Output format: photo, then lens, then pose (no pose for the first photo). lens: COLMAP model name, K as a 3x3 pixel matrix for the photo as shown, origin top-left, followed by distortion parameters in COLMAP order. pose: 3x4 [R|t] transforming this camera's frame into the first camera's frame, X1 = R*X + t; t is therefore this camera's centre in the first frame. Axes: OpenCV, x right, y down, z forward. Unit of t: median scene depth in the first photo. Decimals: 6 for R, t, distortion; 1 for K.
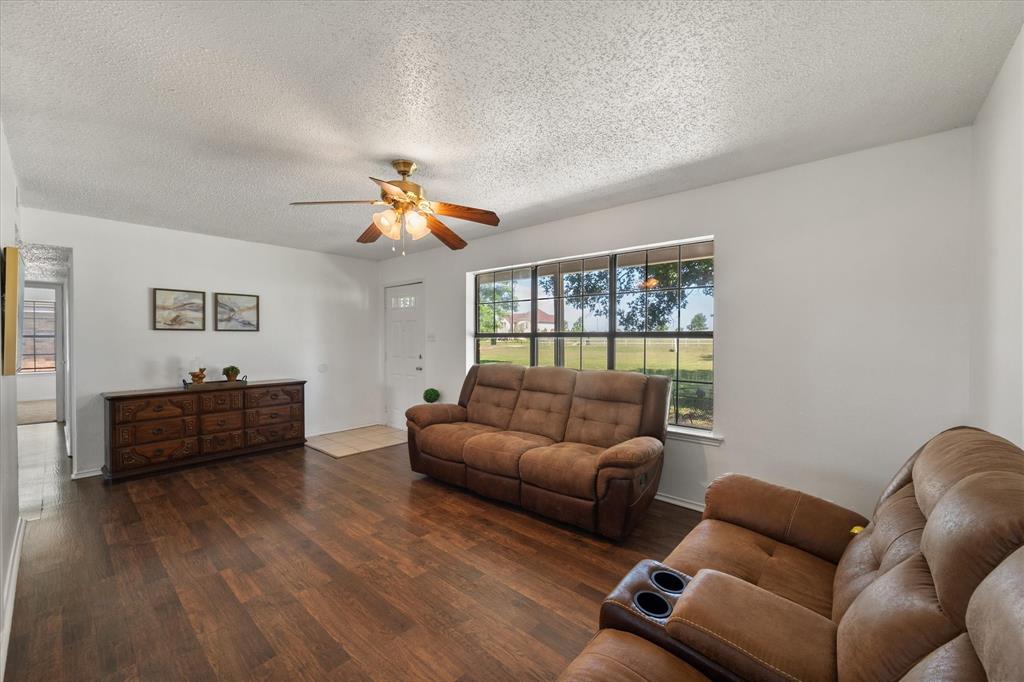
lens RADIAL K [[406.7, 0, 513.9], [0, 406.7, 337.3], [0, 0, 1]] dist [-0.000585, -0.000068]
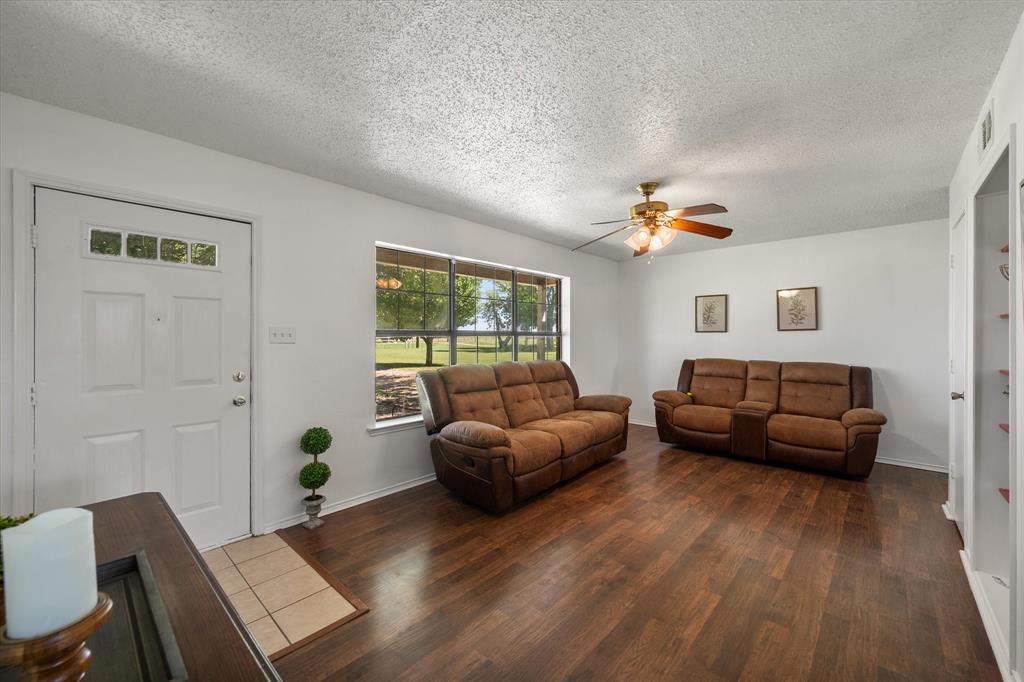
lens RADIAL K [[406.7, 0, 513.9], [0, 406.7, 337.3], [0, 0, 1]] dist [-0.000585, -0.000068]
pose [[0.015212, 0.001598, 0.999883, -1.424871], [0.000158, 0.999999, -0.001601, 0.006668], [-0.999884, 0.000182, 0.015212, 1.360533]]
